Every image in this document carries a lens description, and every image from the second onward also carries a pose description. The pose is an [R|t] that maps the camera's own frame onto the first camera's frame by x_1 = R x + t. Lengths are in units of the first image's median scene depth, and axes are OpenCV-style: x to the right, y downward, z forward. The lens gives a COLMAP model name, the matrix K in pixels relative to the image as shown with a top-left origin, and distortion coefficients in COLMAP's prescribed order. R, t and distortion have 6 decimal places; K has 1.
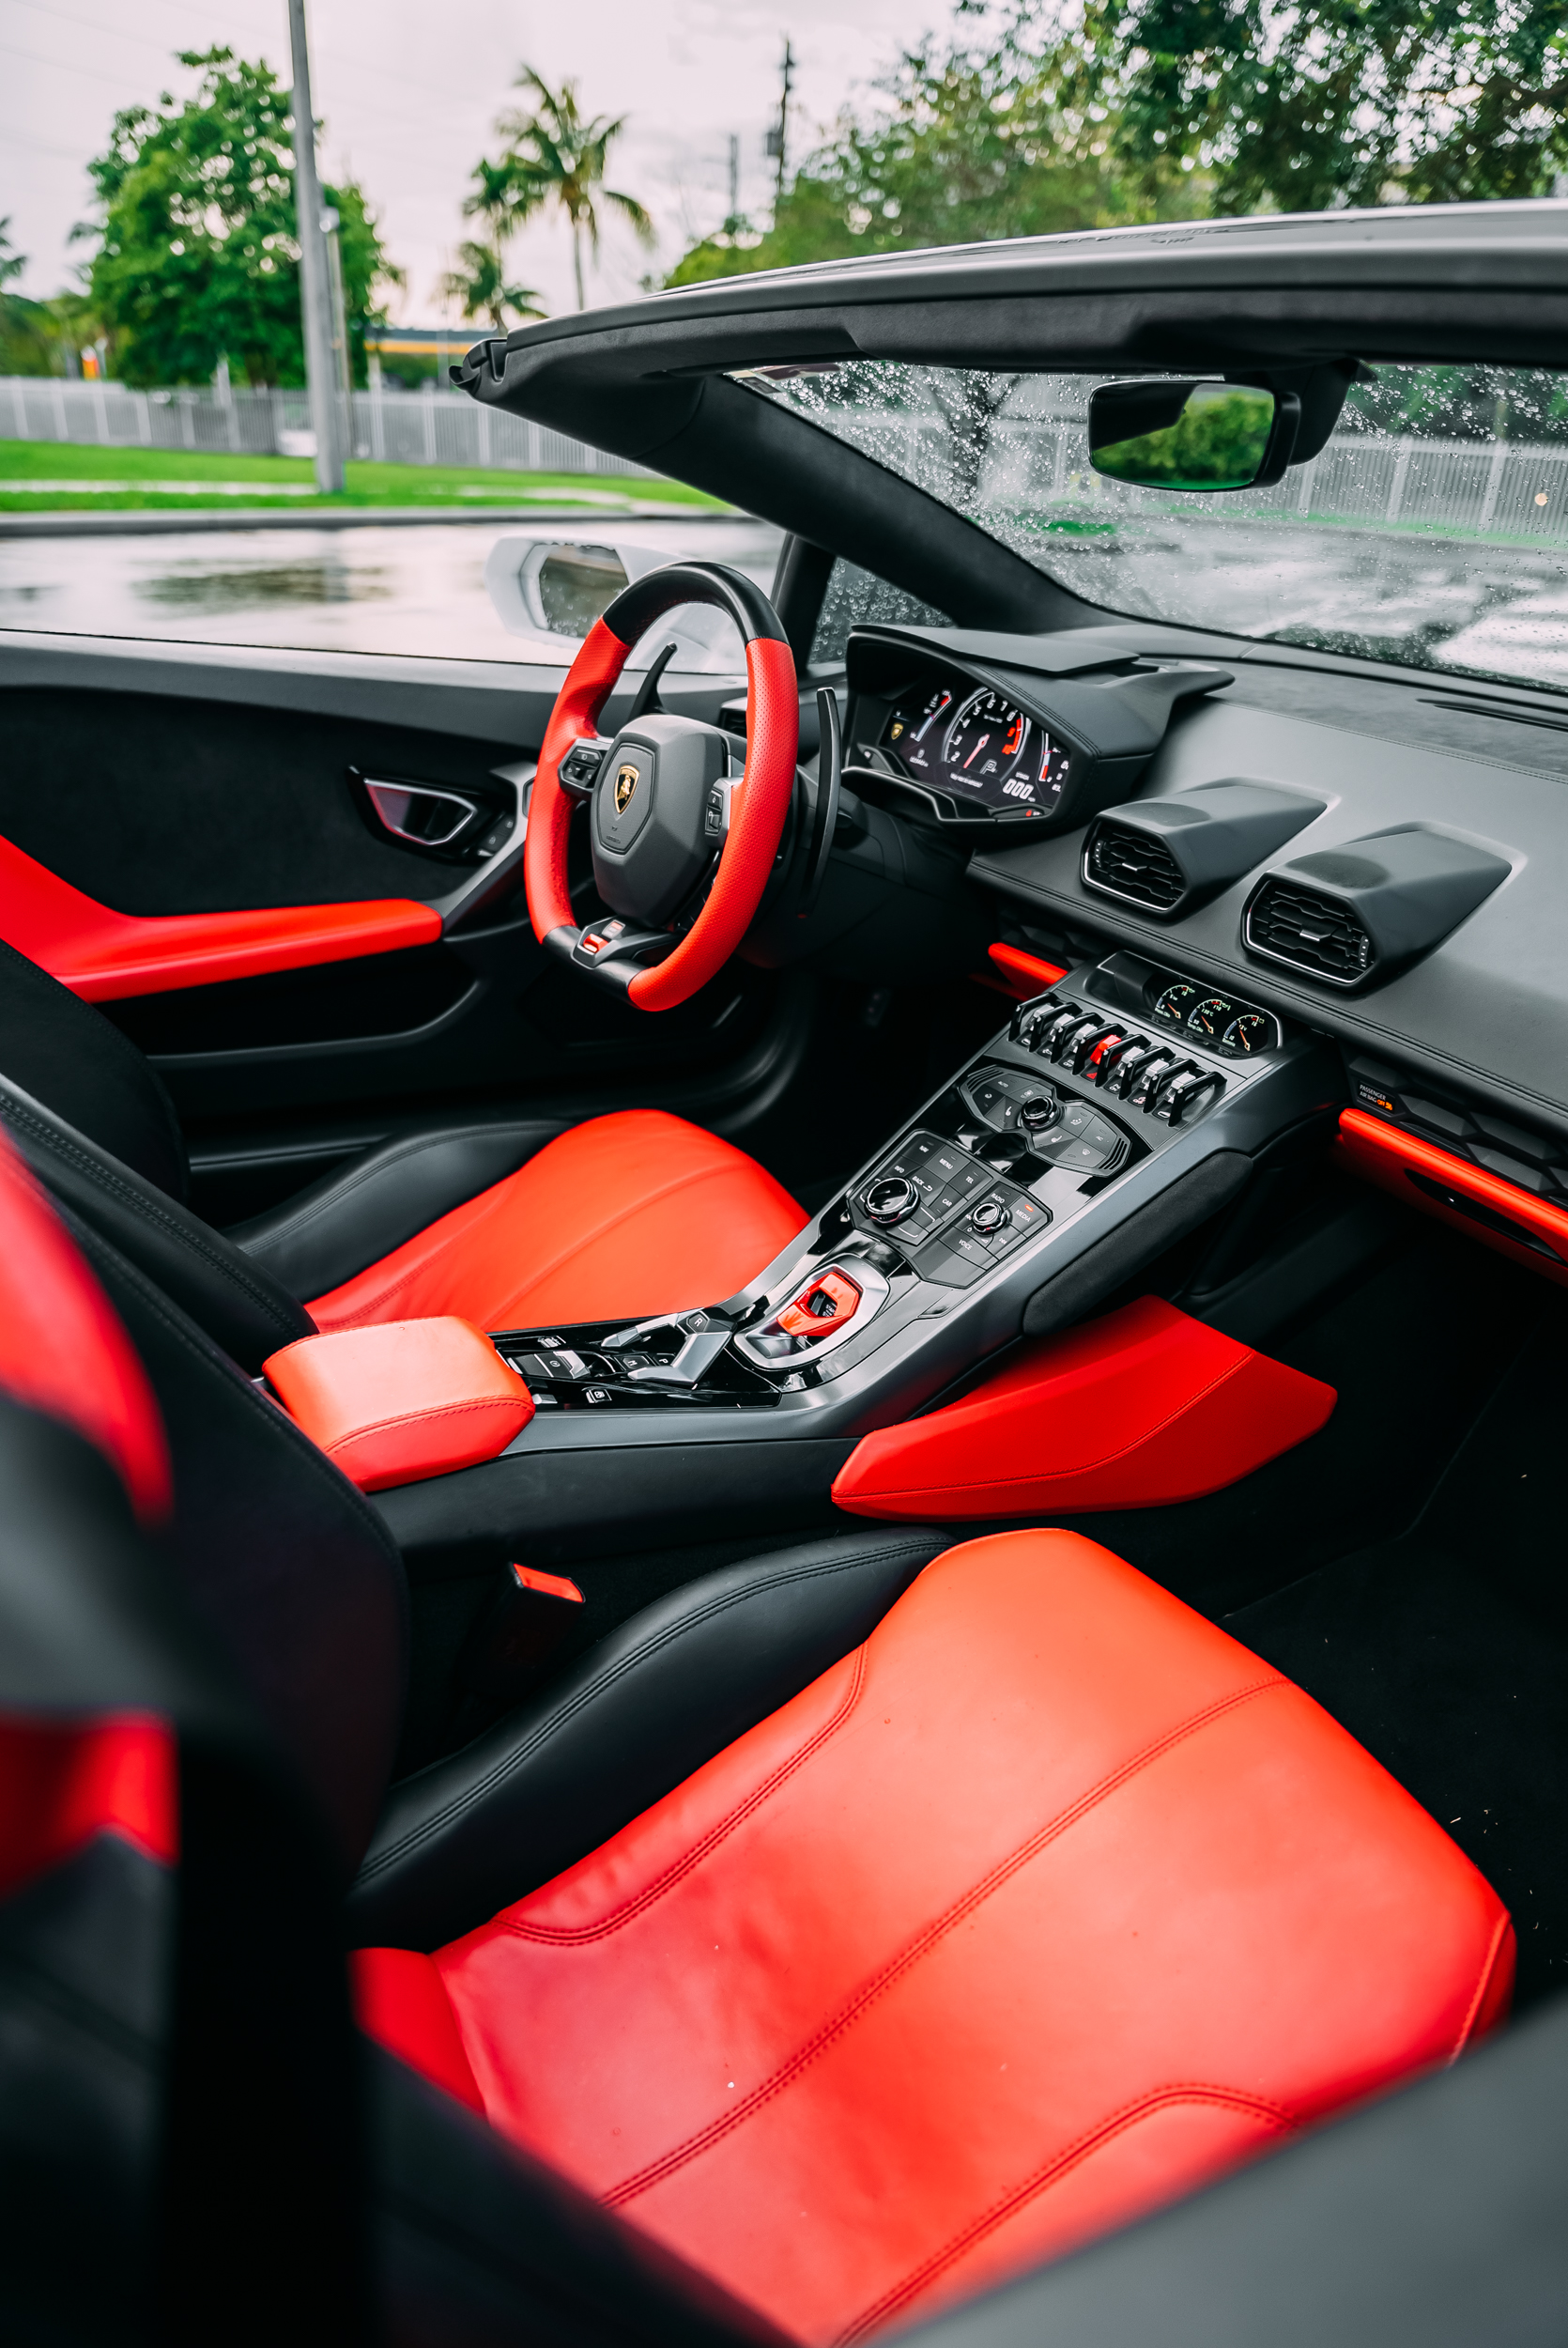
lens RADIAL K [[1577.2, 0, 784.0], [0, 1577.2, 1174.0], [0, 0, 1]] dist [-0.002916, 0.002465]
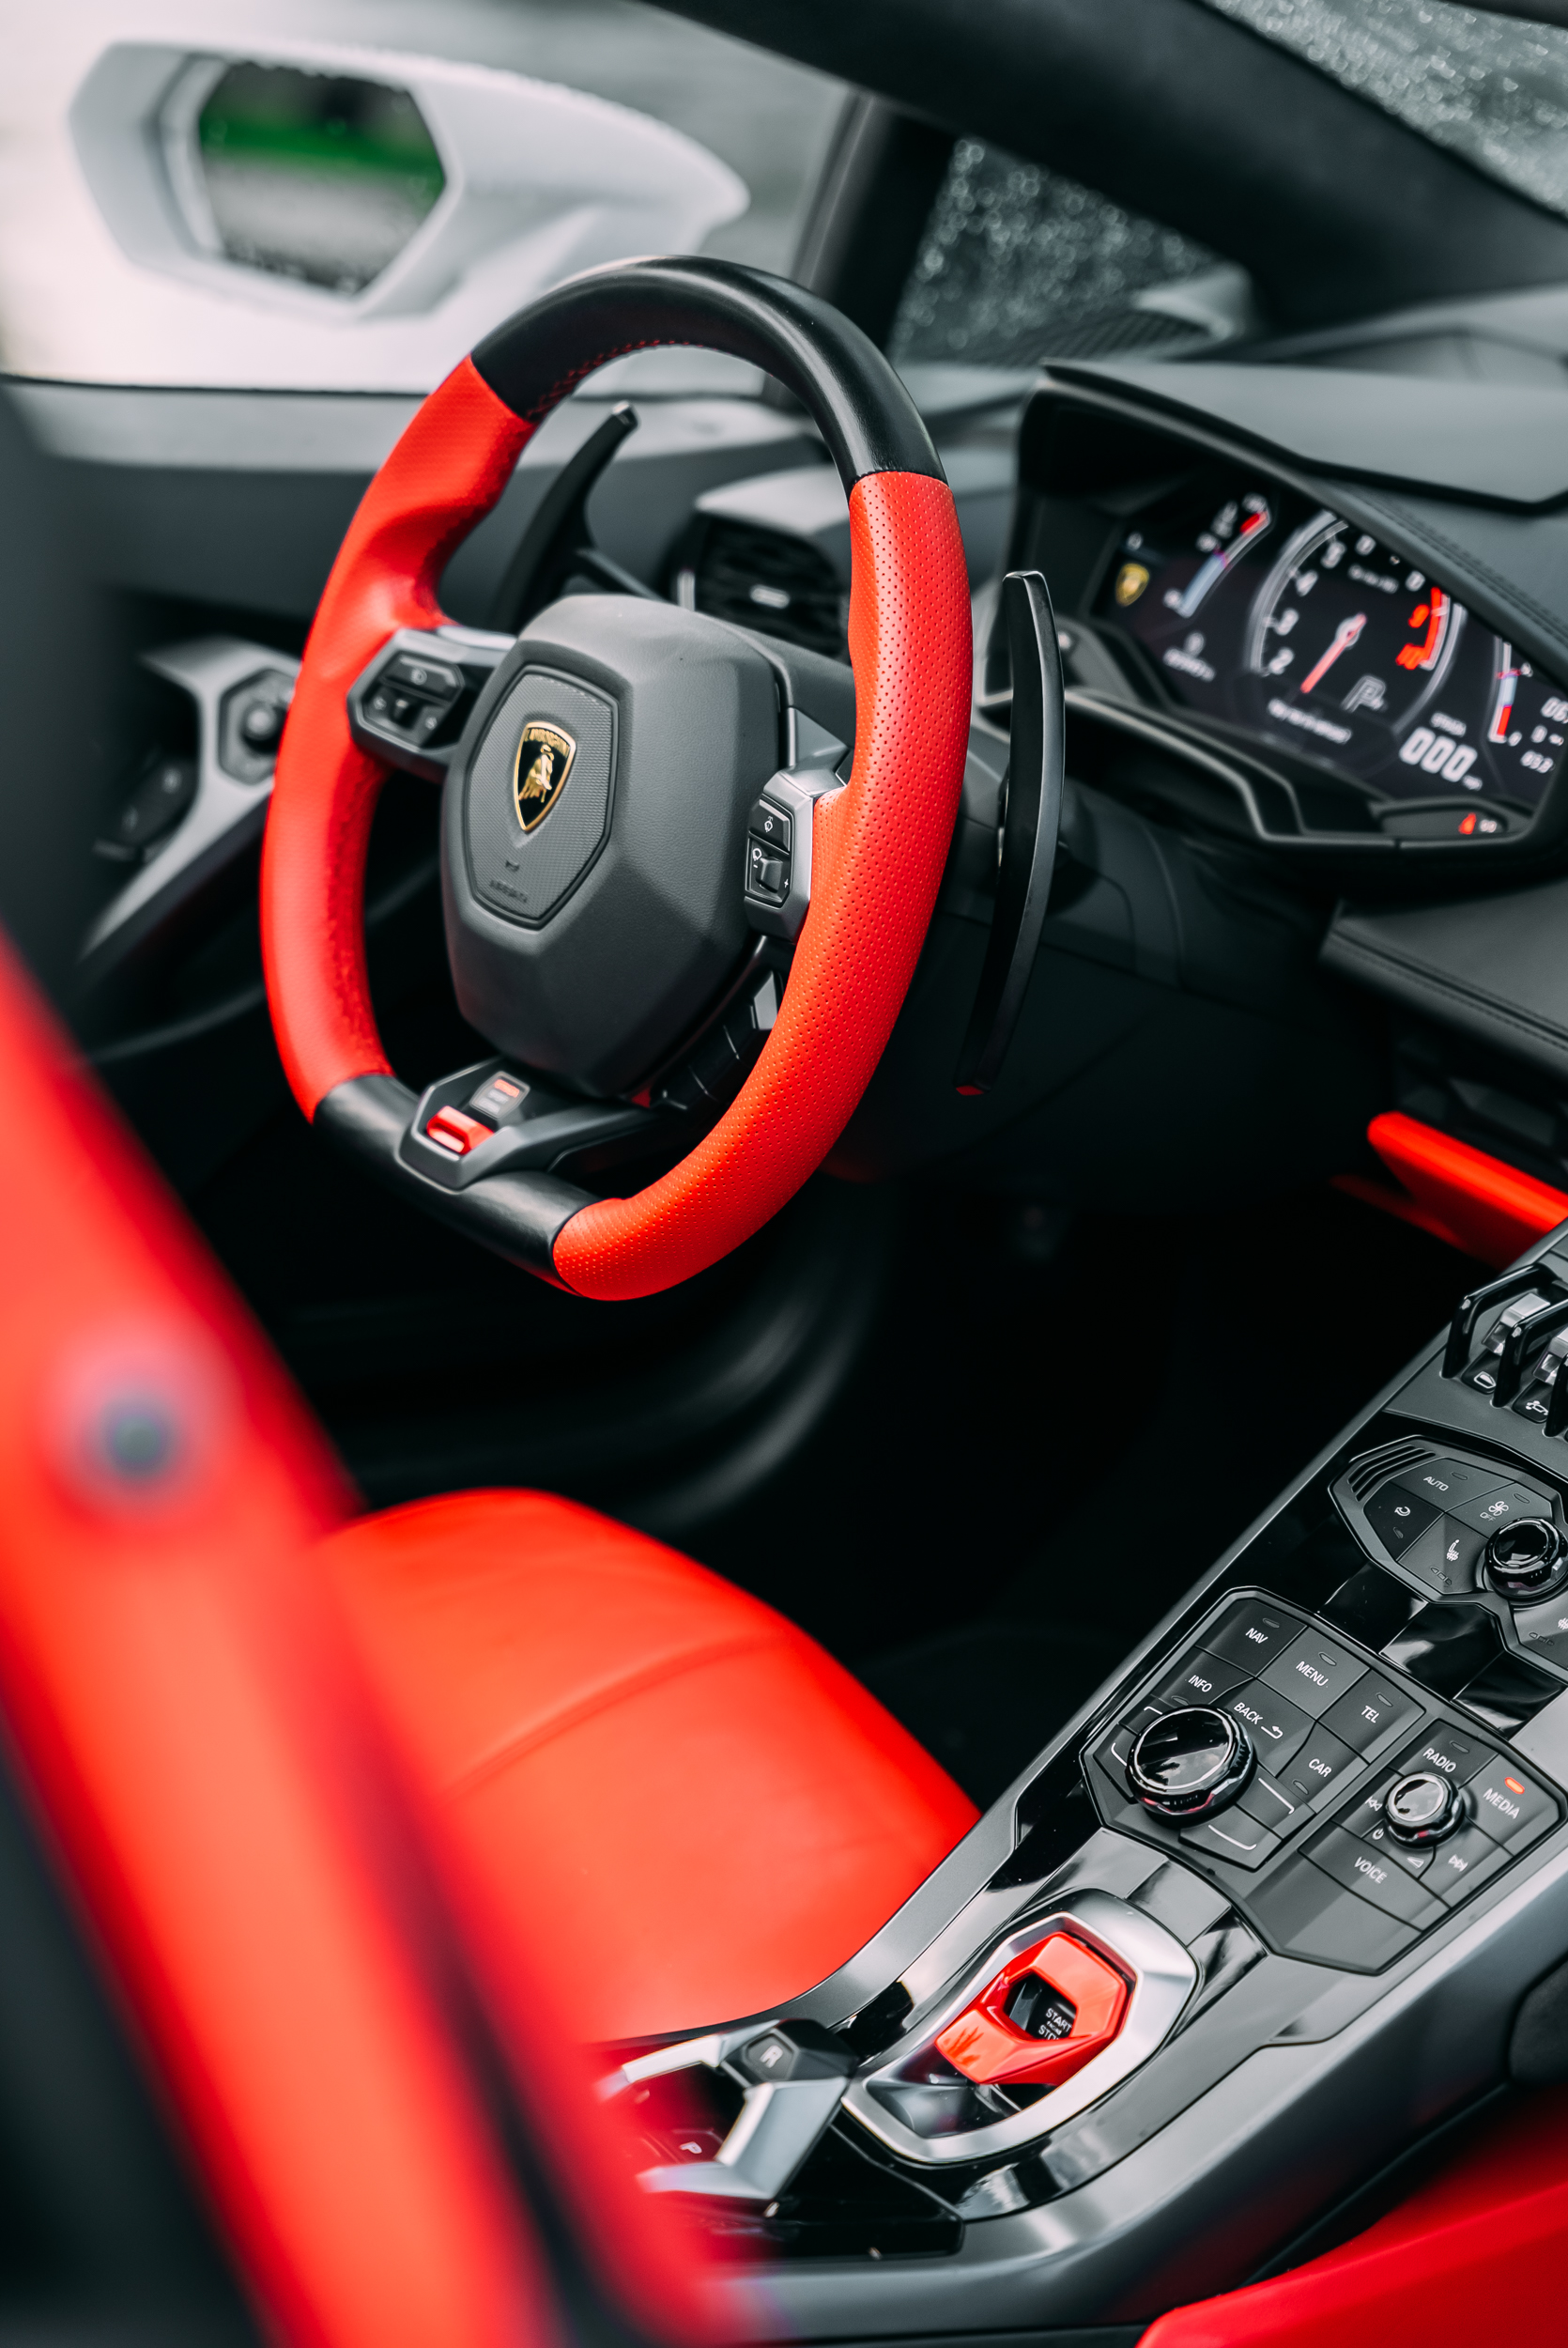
lens RADIAL K [[4673.8, 0, 784.0], [0, 4673.8, 1174.0], [0, 0, 1]] dist [0.012618, -0.000473]
pose [[0.998637, 0.003416, 0.052081, -0.098859], [-0.000068, 0.997940, -0.064154, -0.055310], [-0.052193, 0.064063, 0.996580, -0.251233]]
